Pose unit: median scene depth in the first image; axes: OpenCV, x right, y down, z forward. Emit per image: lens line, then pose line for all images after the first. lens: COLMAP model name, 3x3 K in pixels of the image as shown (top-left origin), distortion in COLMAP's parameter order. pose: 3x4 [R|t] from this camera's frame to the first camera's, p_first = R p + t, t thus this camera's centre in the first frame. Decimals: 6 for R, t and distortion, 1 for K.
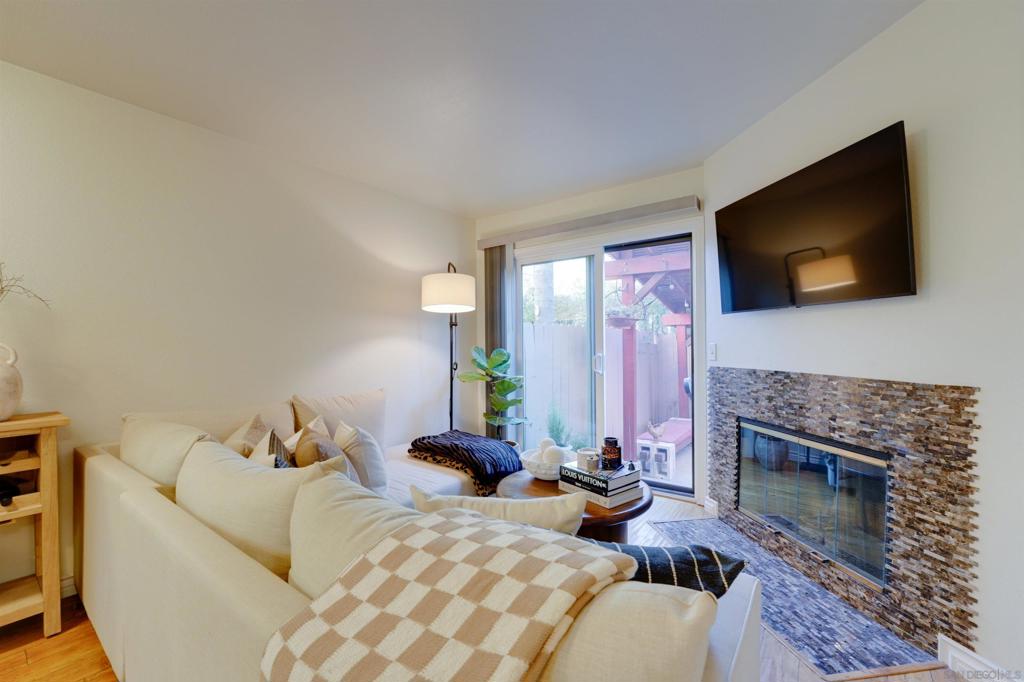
lens RADIAL K [[424.3, 0, 512.0], [0, 424.3, 341.0], [0, 0, 1]] dist [-0.024450, 0.000230]
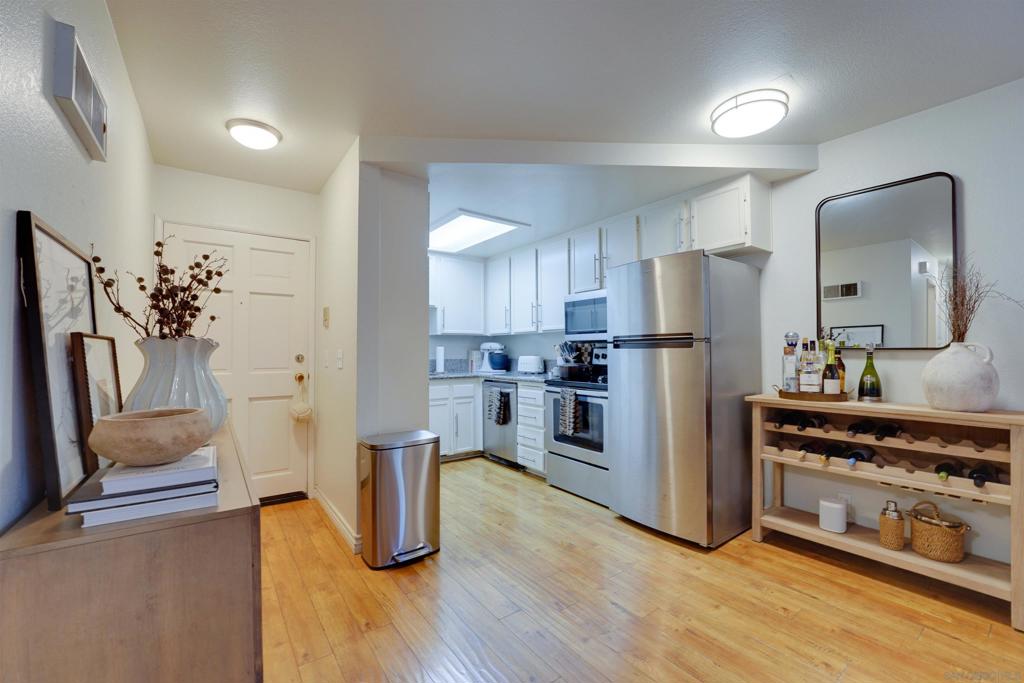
lens RADIAL K [[417.2, 0, 511.8], [0, 417.2, 344.0], [0, 0, 1]] dist [-0.024864, 0.000357]
pose [[-0.291784, -0.005581, -0.956468, 0.172682], [0.014451, 0.999843, -0.010243, -0.000377], [0.956375, -0.016810, -0.291657, 0.074056]]
